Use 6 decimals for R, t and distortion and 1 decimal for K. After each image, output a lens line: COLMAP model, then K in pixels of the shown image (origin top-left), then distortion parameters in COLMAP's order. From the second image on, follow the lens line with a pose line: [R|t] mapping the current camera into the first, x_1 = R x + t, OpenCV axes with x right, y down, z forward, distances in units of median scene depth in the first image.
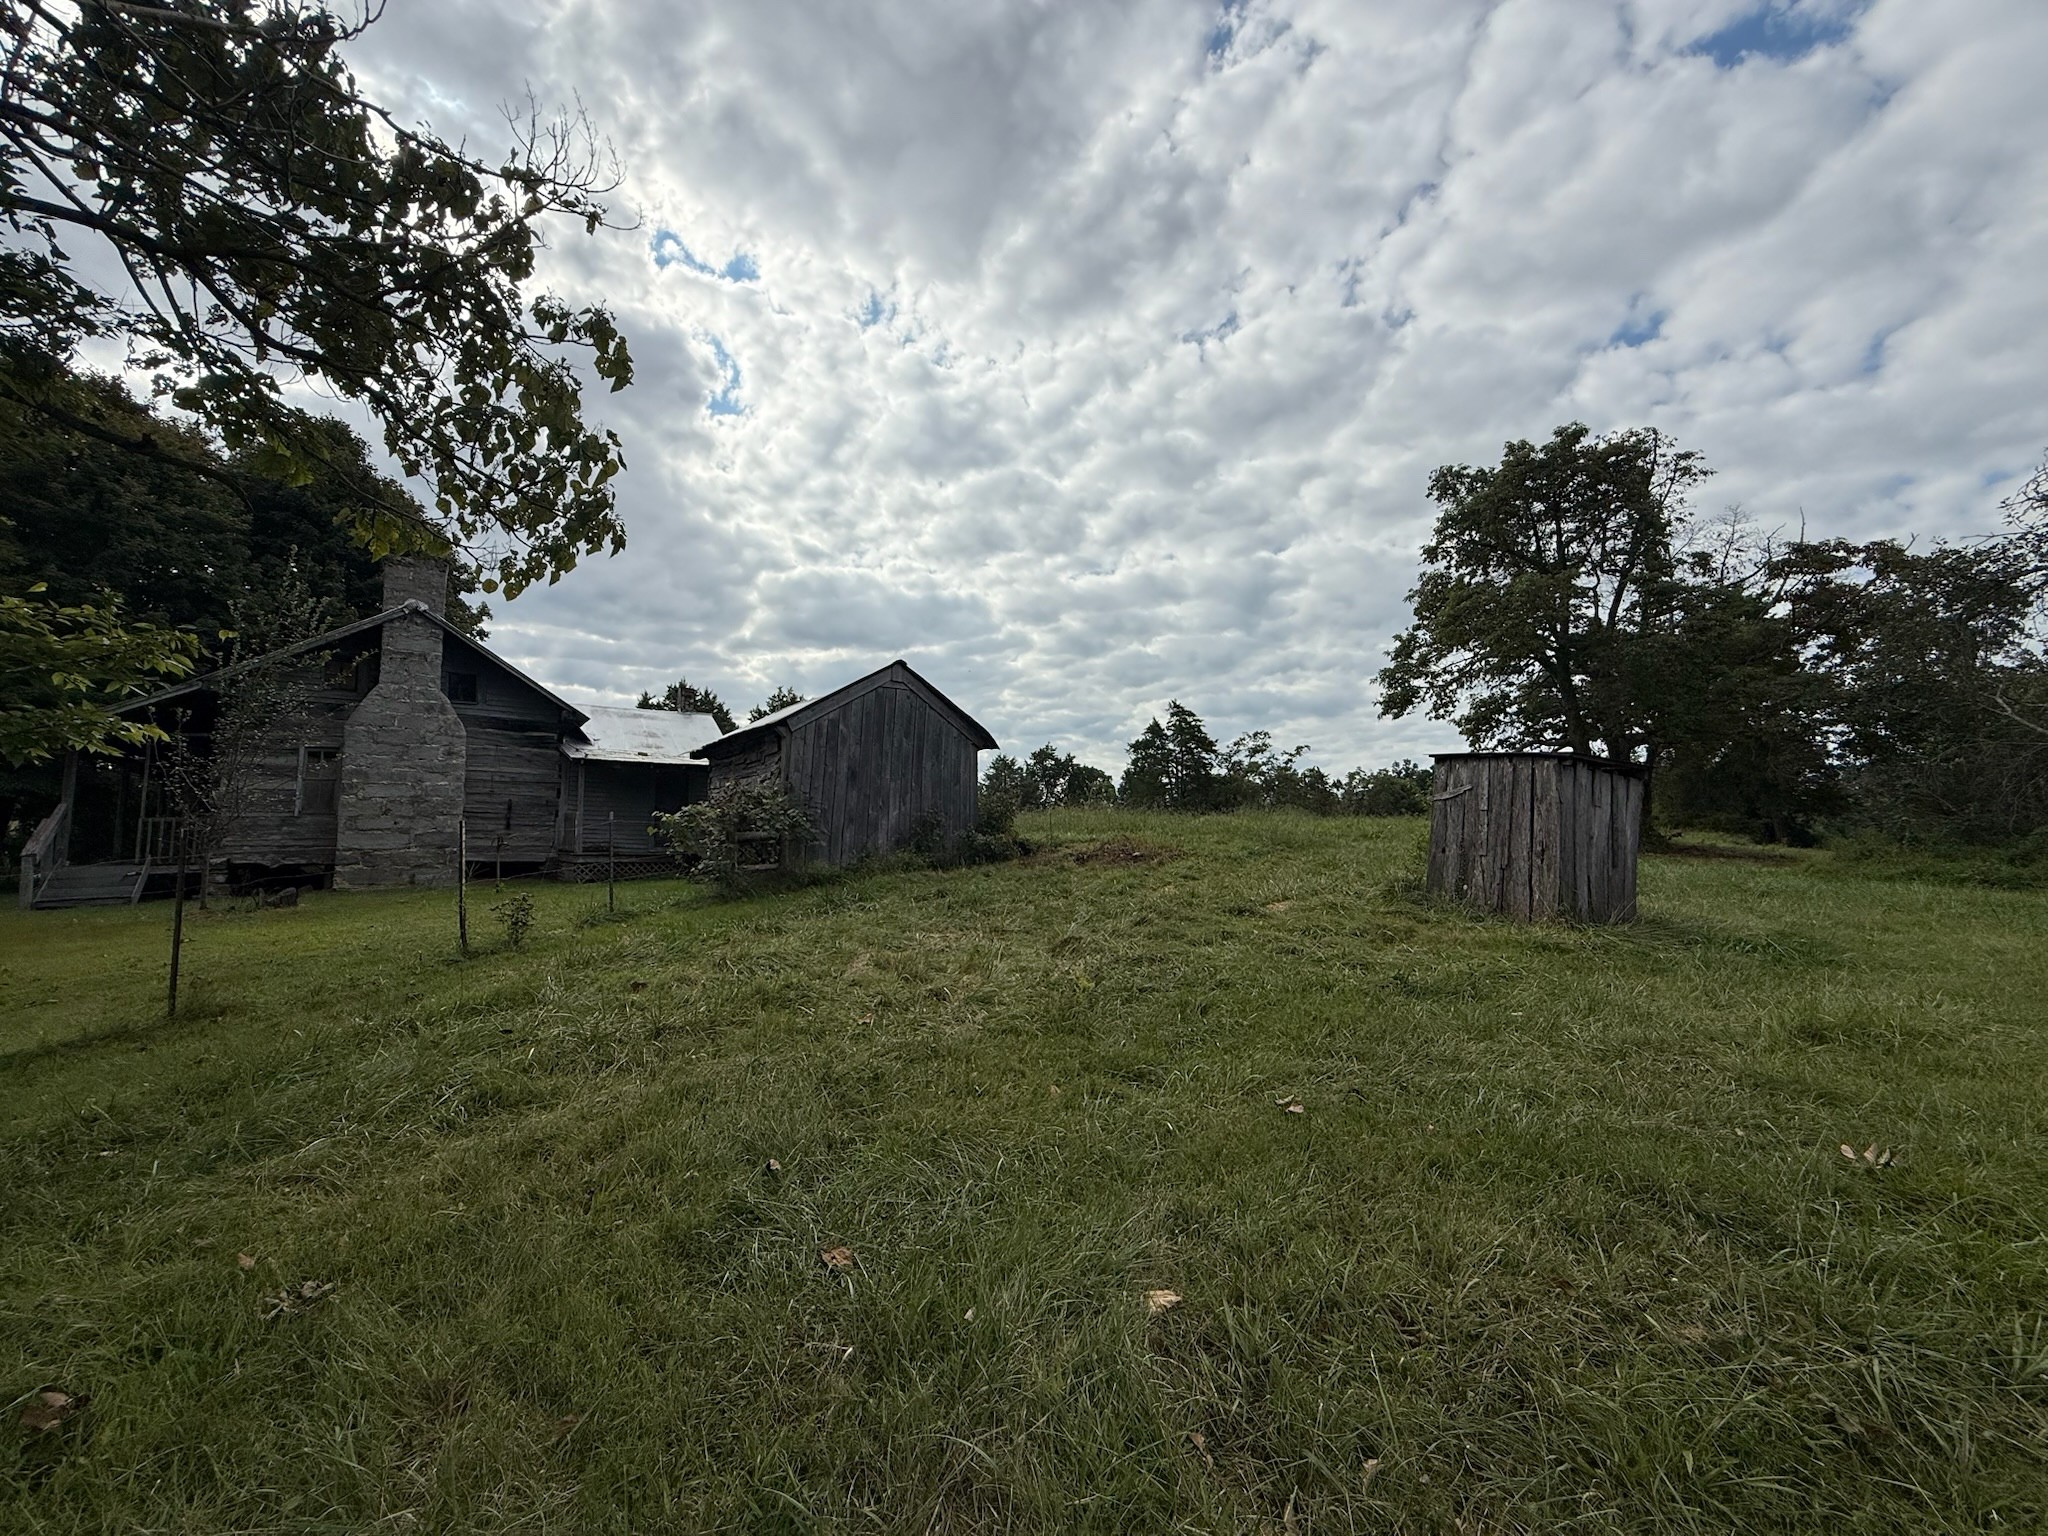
lens RADIAL K [[818.0, 0, 1018.0], [0, 818.0, 767.2], [0, 0, 1]] dist [0.001962, 0.000223]
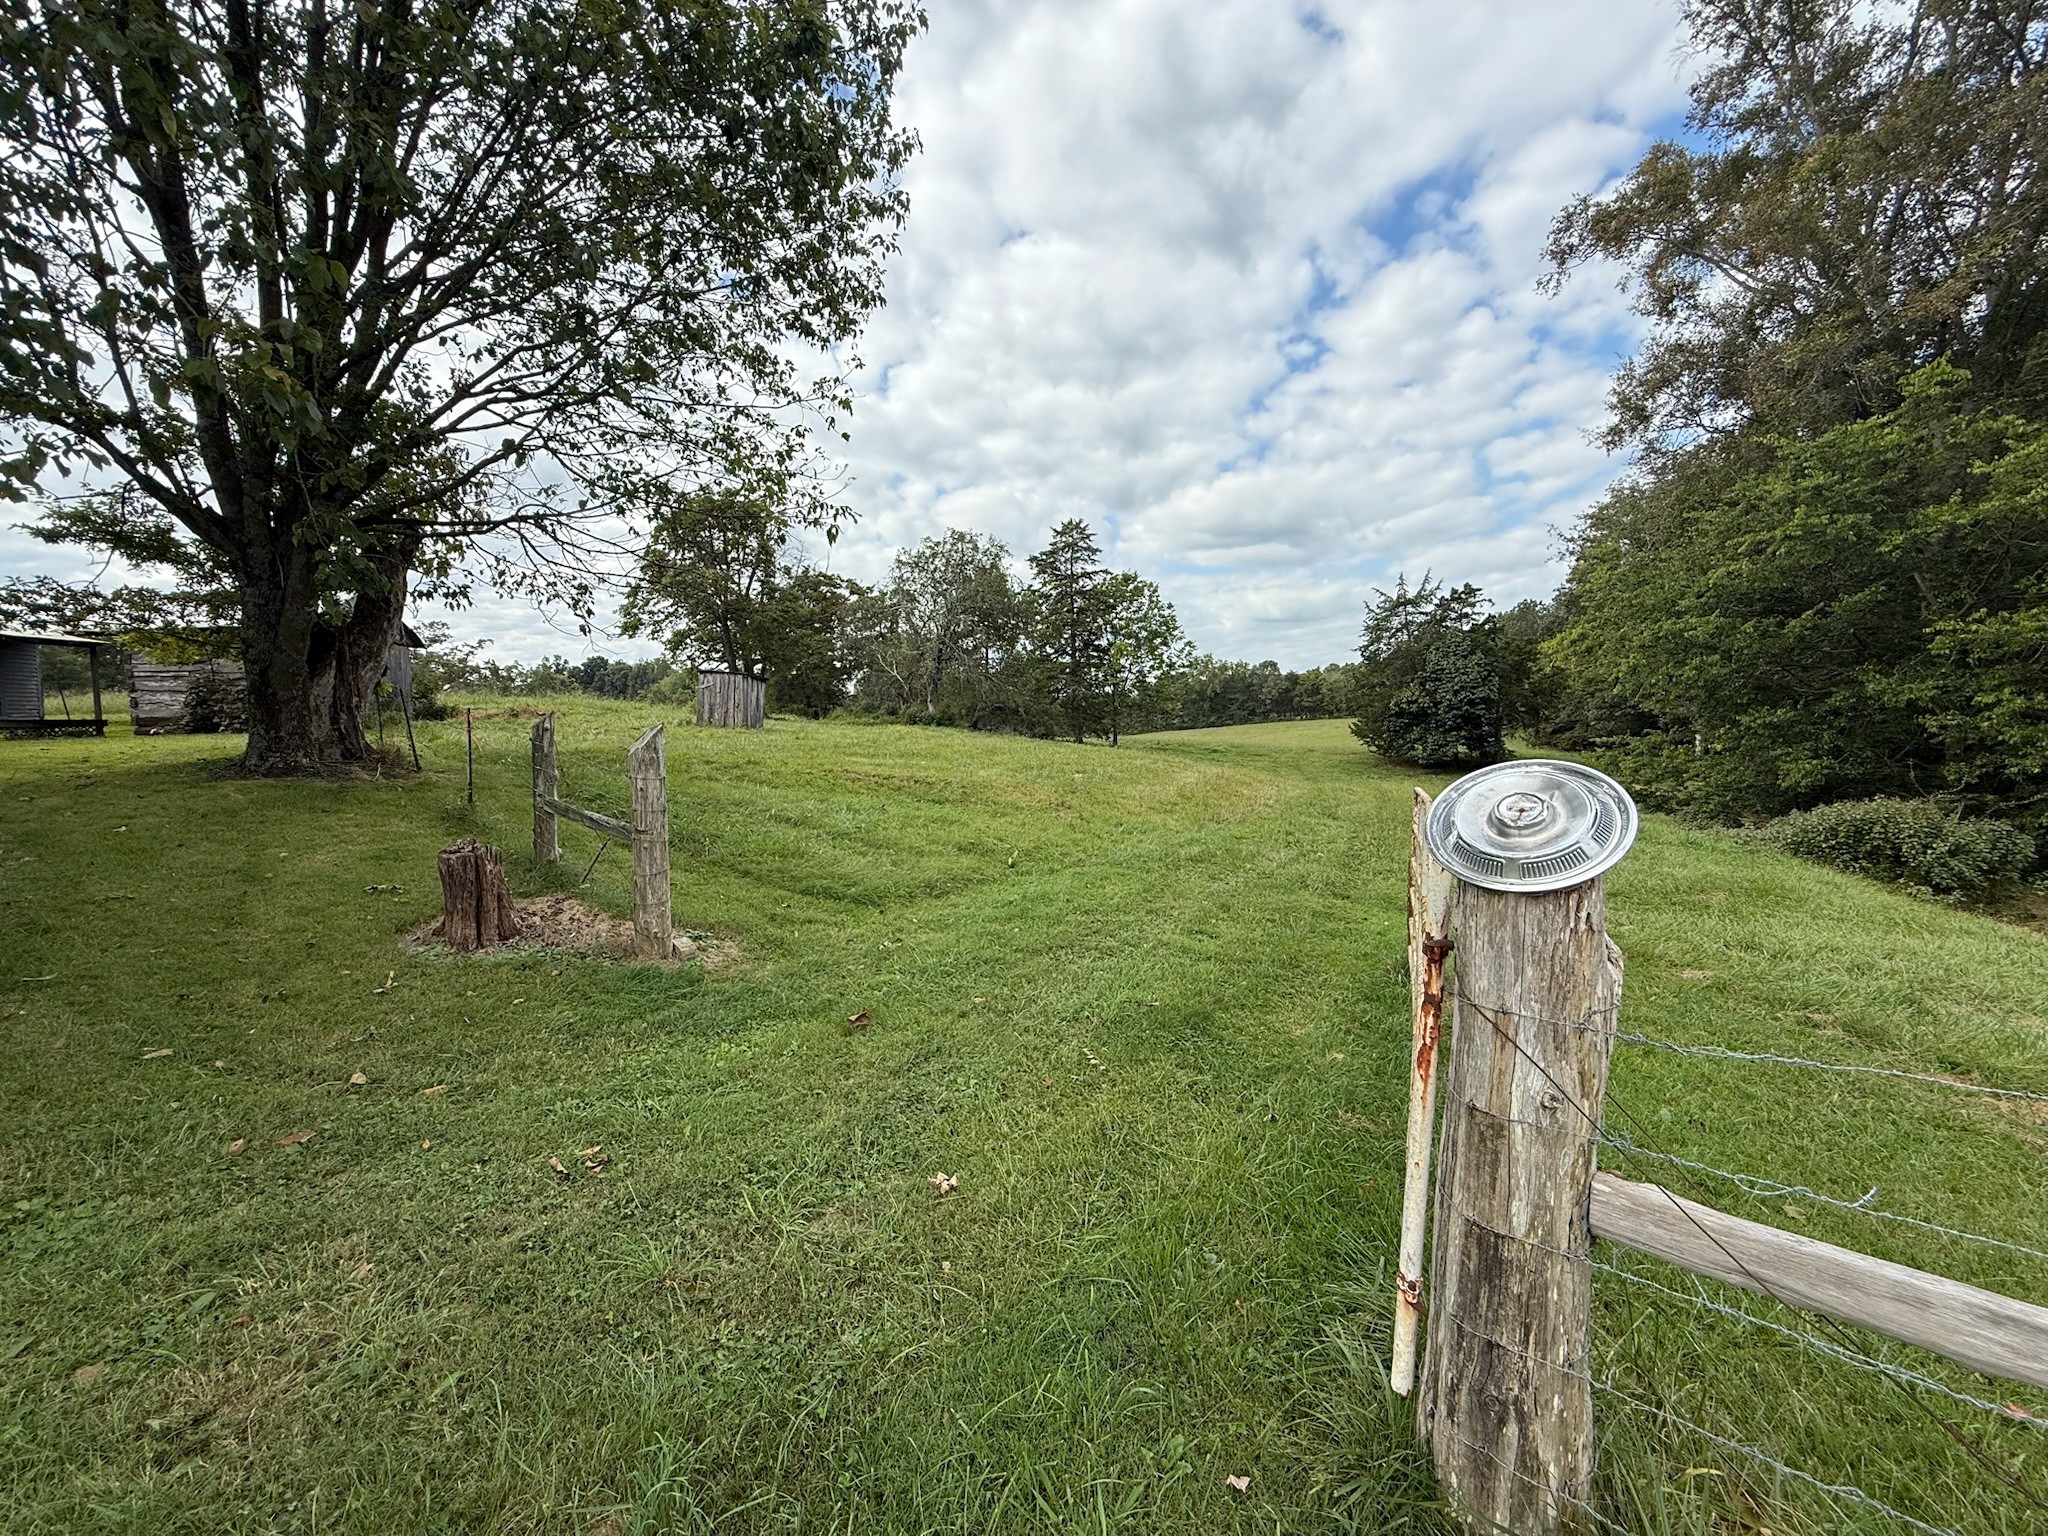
lens RADIAL K [[818.0, 0, 1018.0], [0, 818.0, 767.2], [0, 0, 1]] dist [0.001962, 0.000223]
pose [[0.561816, -0.051270, 0.825672, -0.427018], [-0.053202, 0.993772, 0.097909, -0.005895], [-0.825550, -0.098934, 0.555589, -0.511241]]
